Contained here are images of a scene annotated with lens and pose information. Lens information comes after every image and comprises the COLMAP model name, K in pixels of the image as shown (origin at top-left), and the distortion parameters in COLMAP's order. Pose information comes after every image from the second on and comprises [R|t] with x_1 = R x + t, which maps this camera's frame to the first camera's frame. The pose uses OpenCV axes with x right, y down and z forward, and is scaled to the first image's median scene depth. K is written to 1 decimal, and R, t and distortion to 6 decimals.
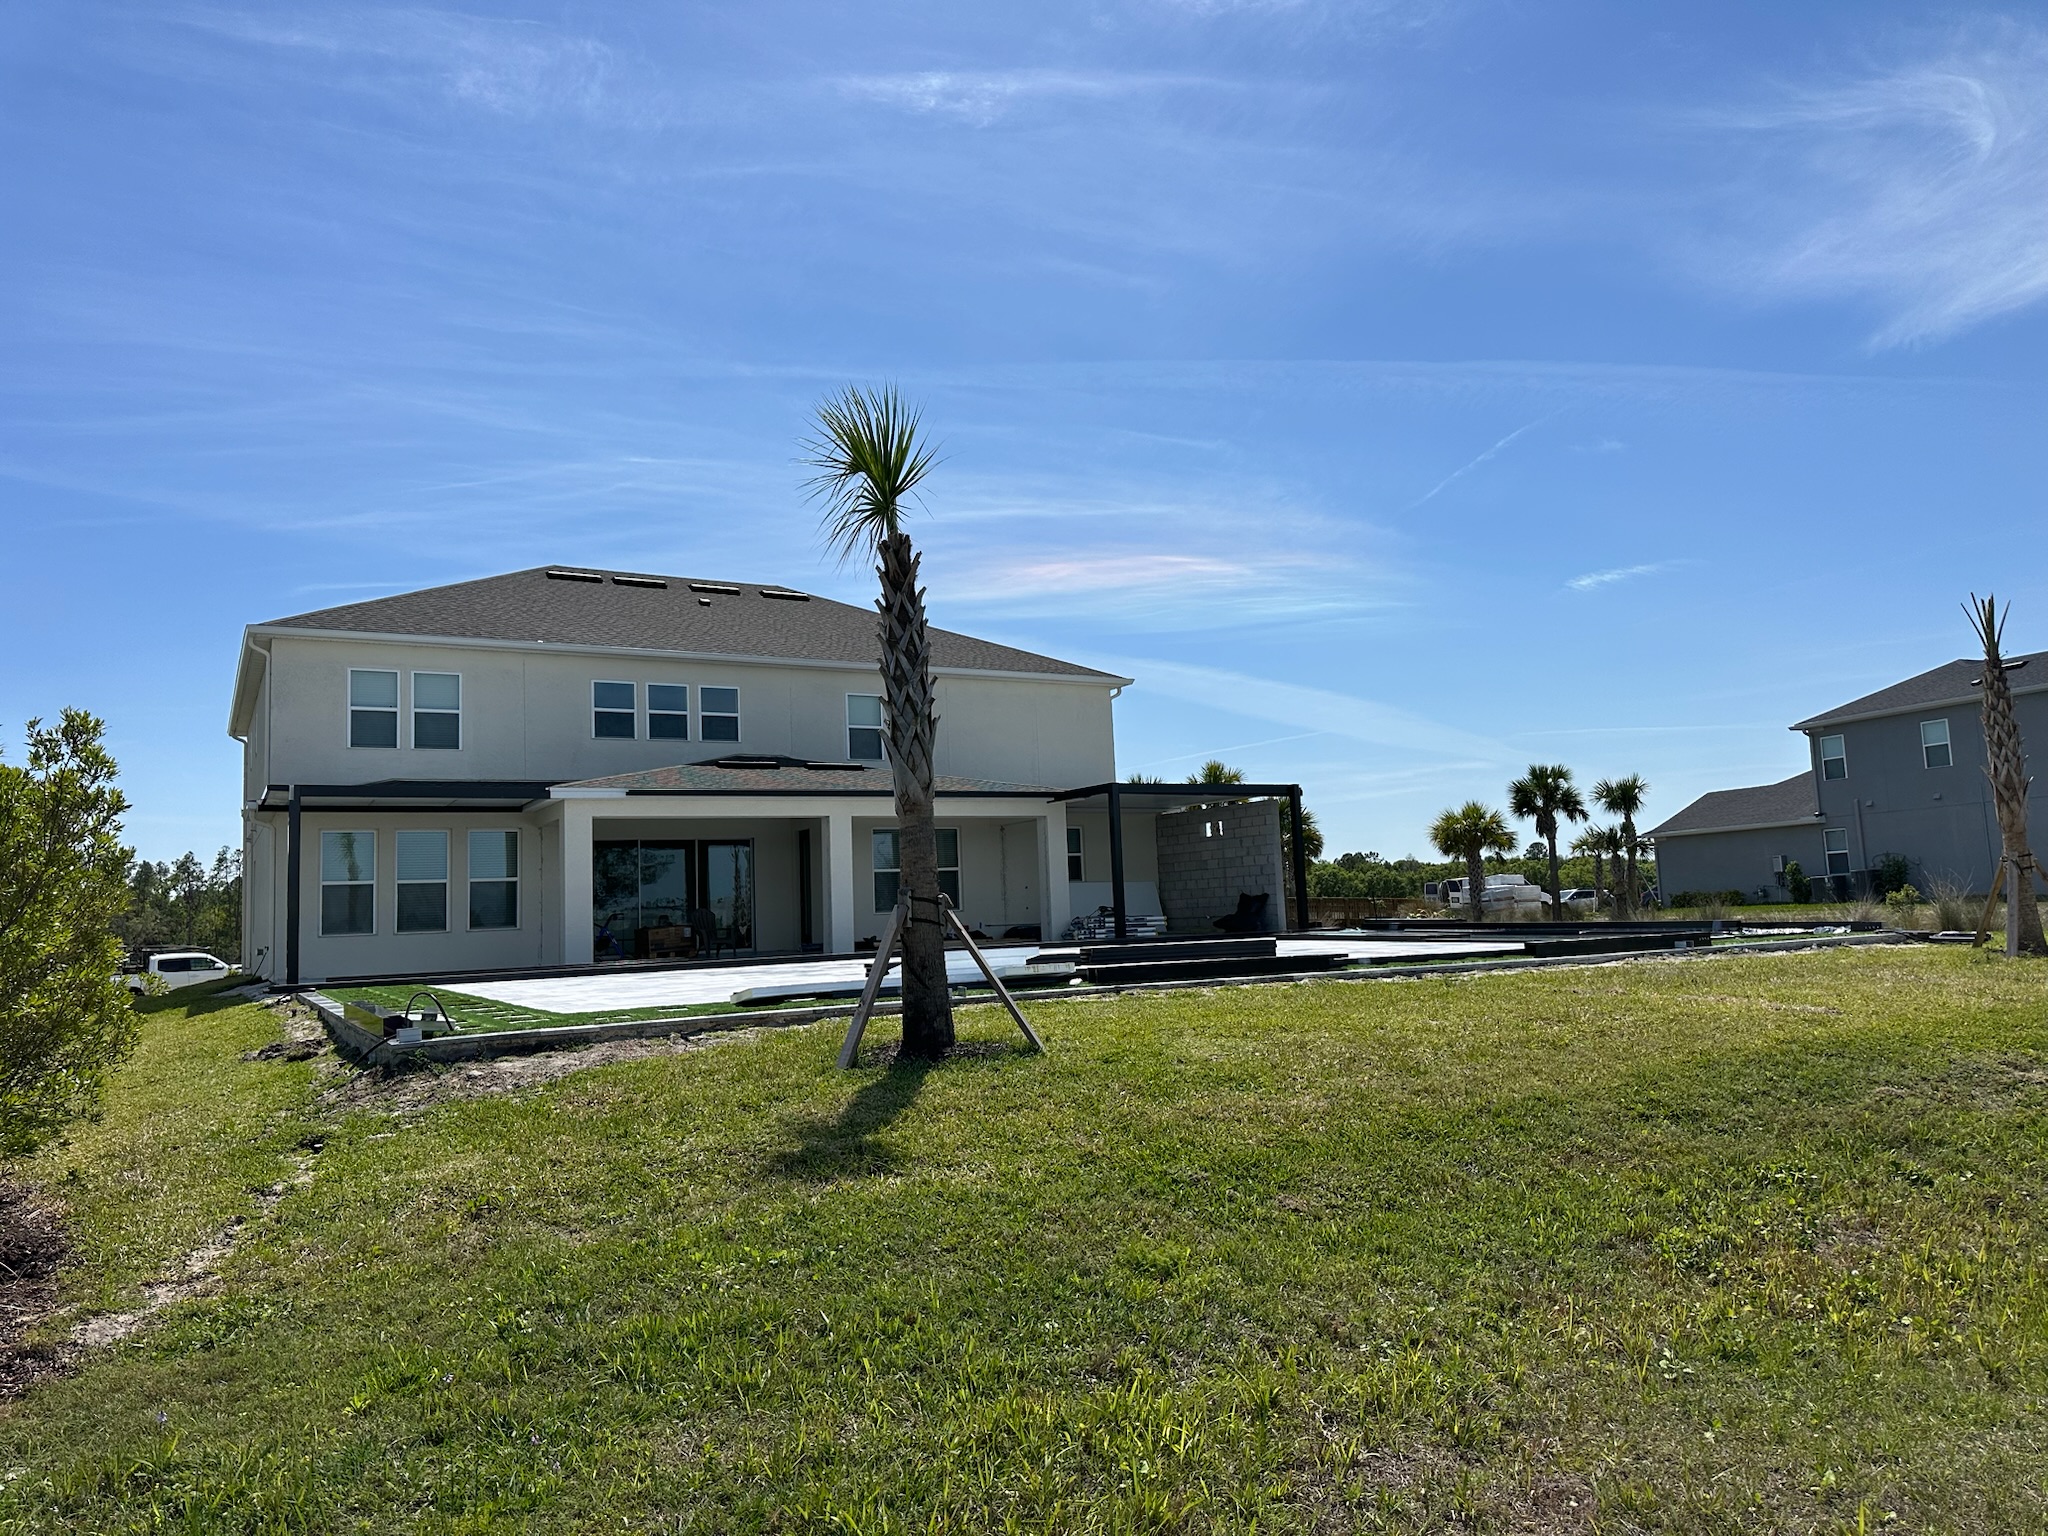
lens RADIAL K [[1594.6, 0, 1047.1], [0, 1594.6, 897.5], [0, 0, 1]] dist [0.139562, -0.223355]
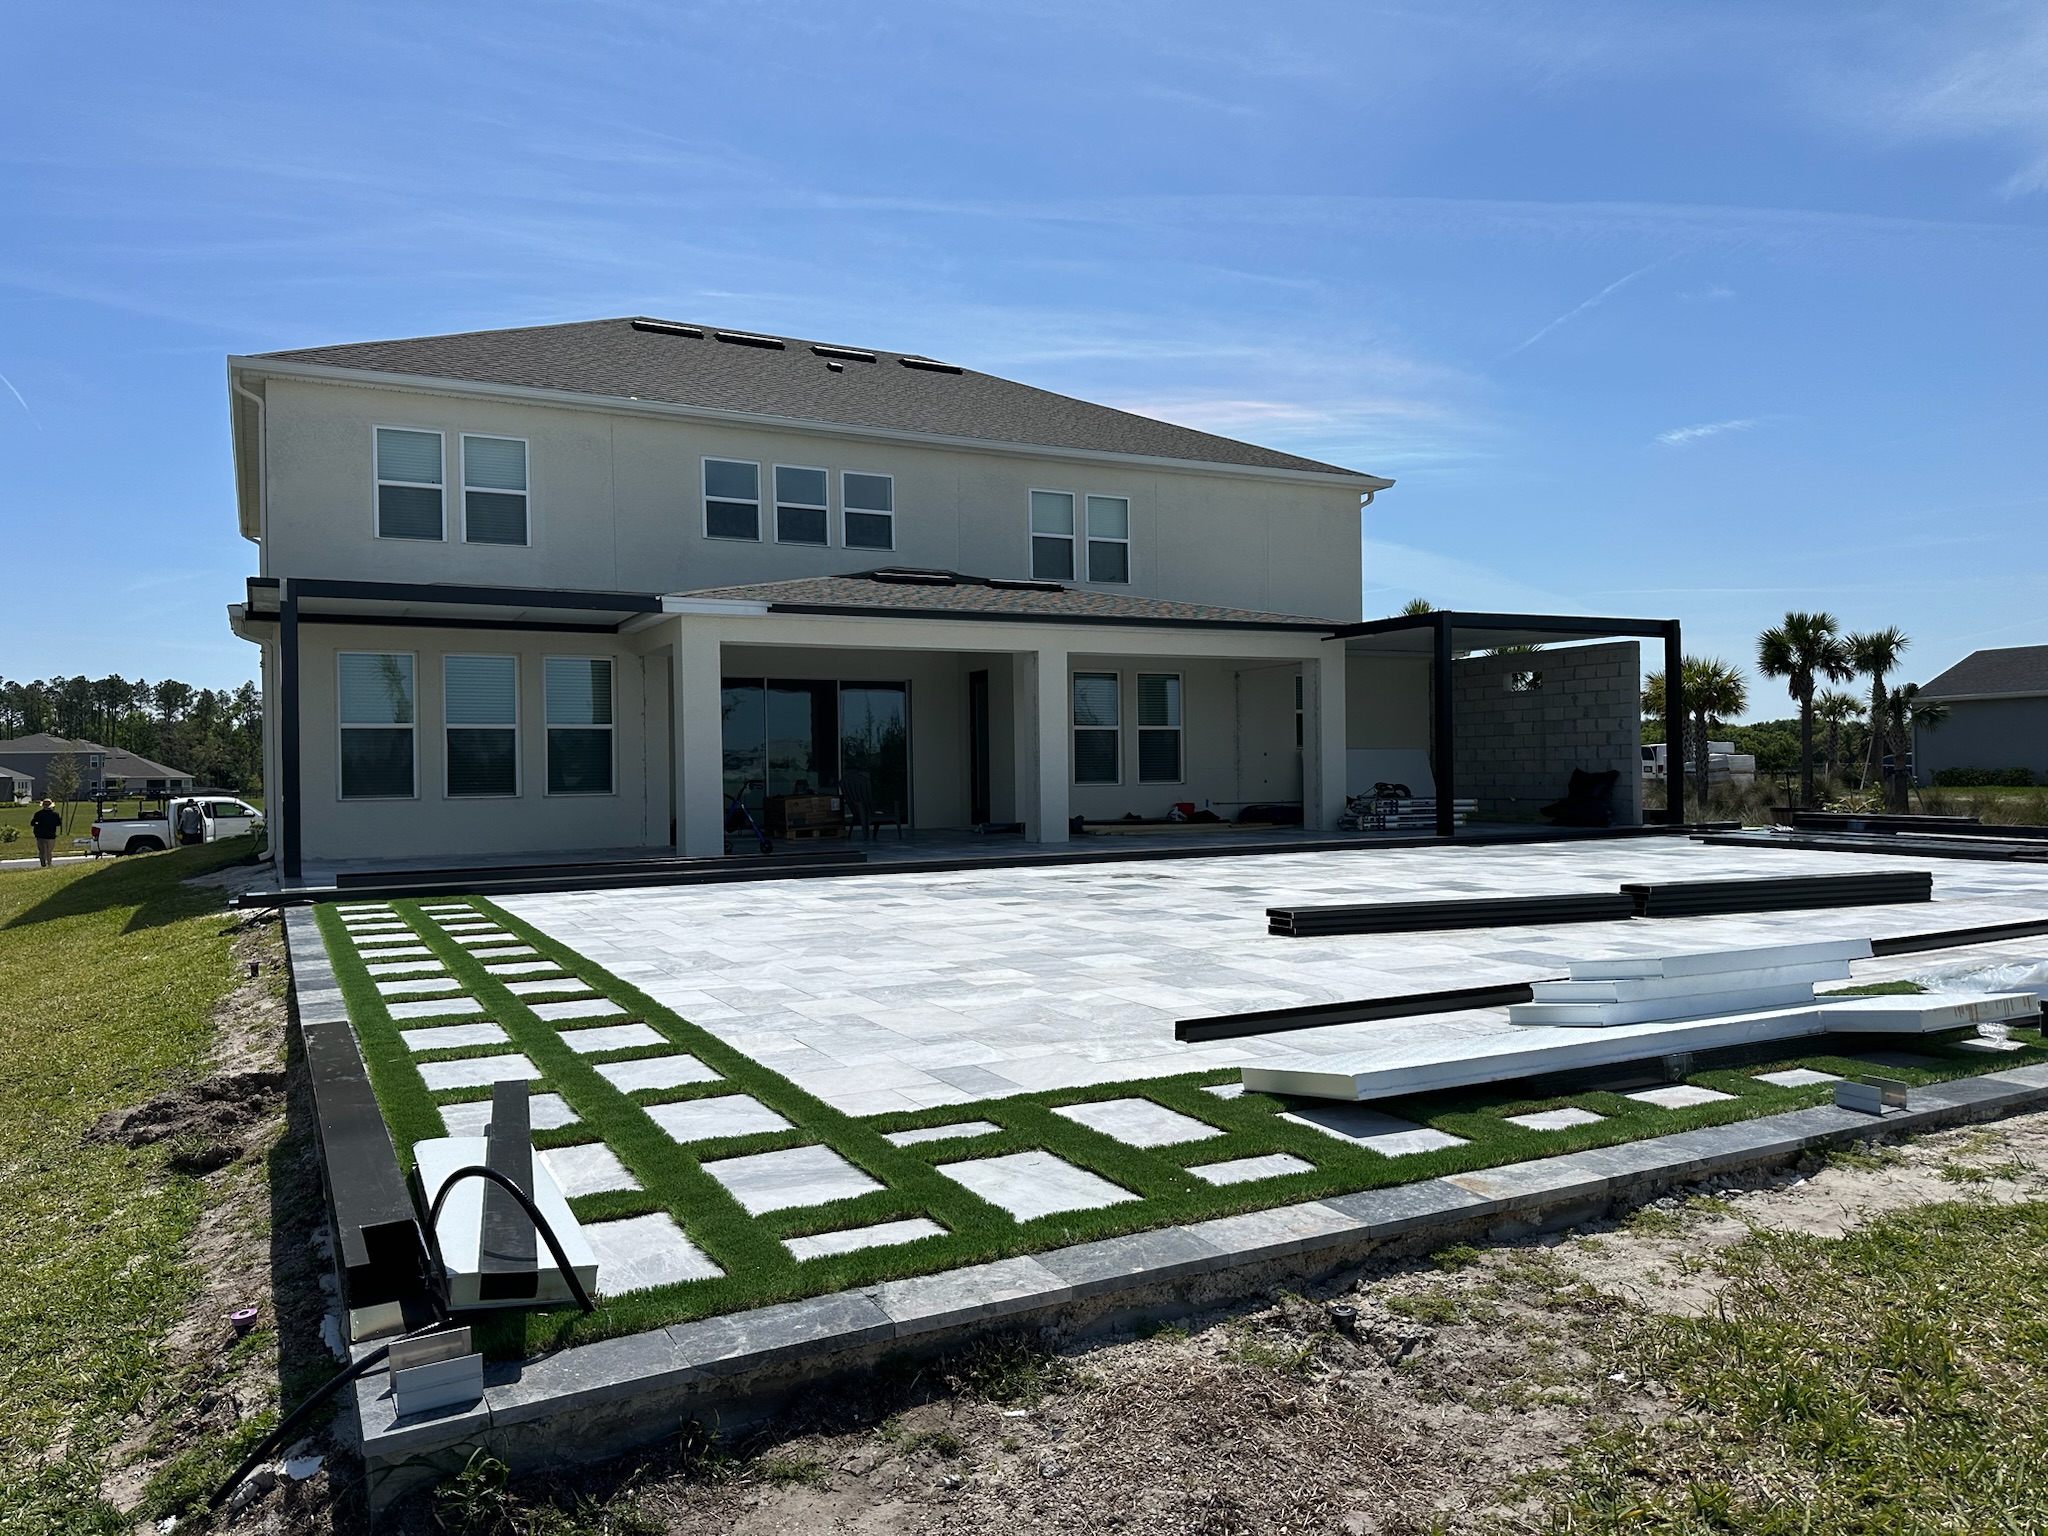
lens RADIAL K [[1451.5, 0, 1024.0], [0, 1451.5, 768.0], [0, 0, 1]] dist [0.039007, -0.034765]
pose [[0.999411, 0.024368, -0.024157, -0.078509], [-0.023867, 0.999498, 0.020840, -0.007680], [0.024653, -0.020251, 0.999491, 0.224178]]
